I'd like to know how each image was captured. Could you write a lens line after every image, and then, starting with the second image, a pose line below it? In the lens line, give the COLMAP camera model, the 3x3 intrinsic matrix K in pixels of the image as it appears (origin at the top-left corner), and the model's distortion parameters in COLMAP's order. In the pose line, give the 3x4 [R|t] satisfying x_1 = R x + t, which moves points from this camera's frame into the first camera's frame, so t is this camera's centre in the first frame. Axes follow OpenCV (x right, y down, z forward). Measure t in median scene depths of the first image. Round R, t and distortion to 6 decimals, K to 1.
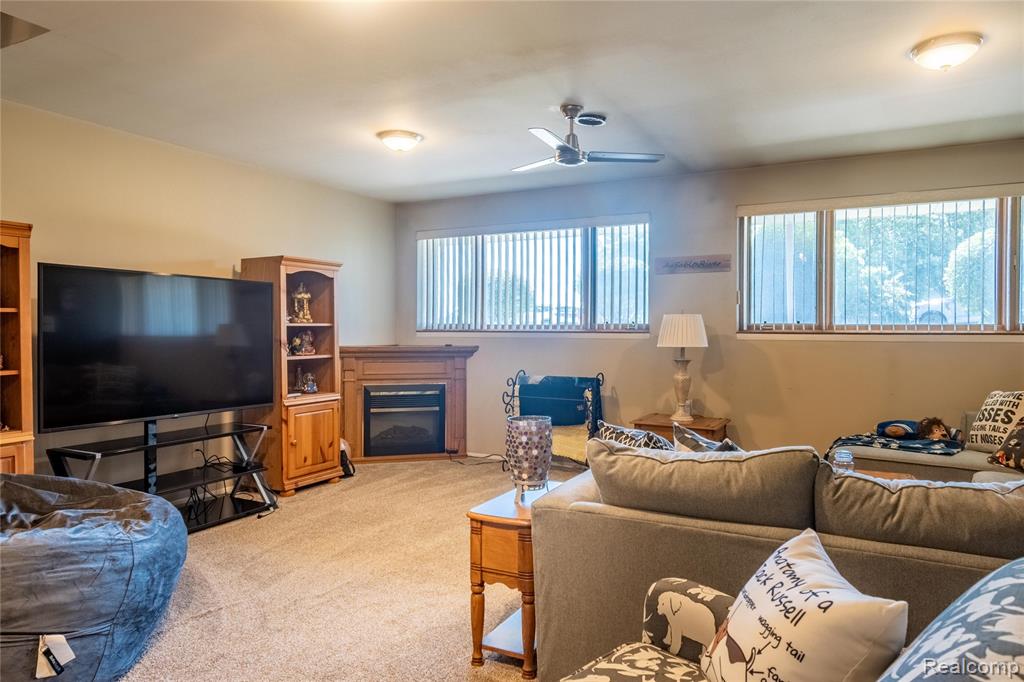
lens RADIAL K [[675.5, 0, 508.9], [0, 675.5, 341.5], [0, 0, 1]] dist [0.007585, -0.001668]
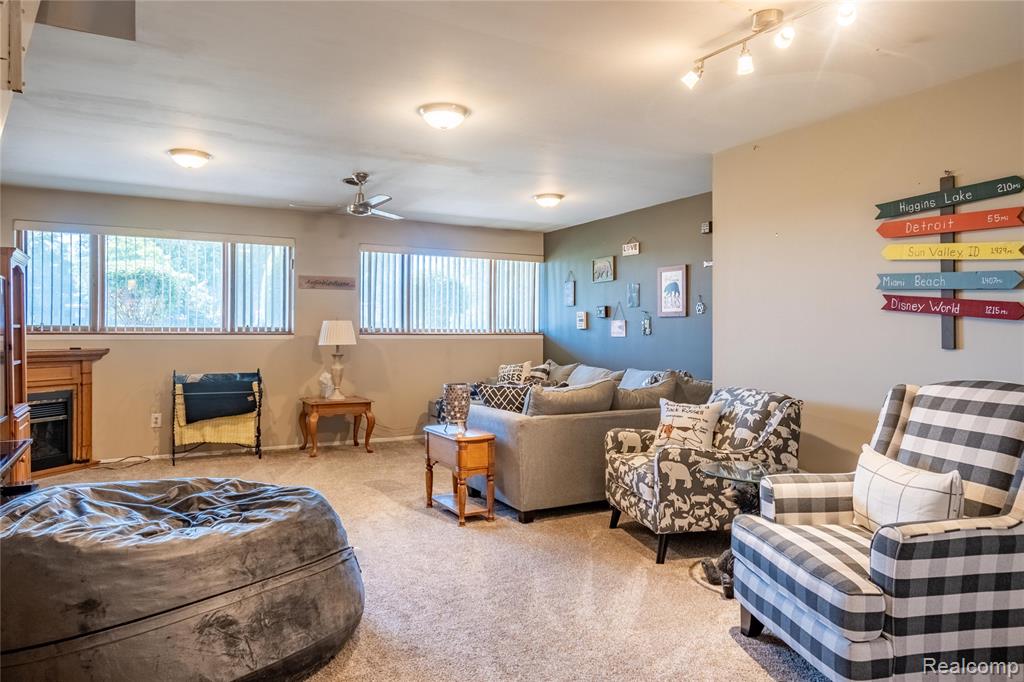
lens RADIAL K [[675.5, 0, 509.6], [0, 675.5, 335.9], [0, 0, 1]] dist [0.007585, -0.001668]
pose [[0.545795, -0.003918, 0.837910, -0.599518], [0.013431, 0.999902, -0.004074, 0.000114], [-0.837811, 0.013477, 0.545794, -0.021374]]
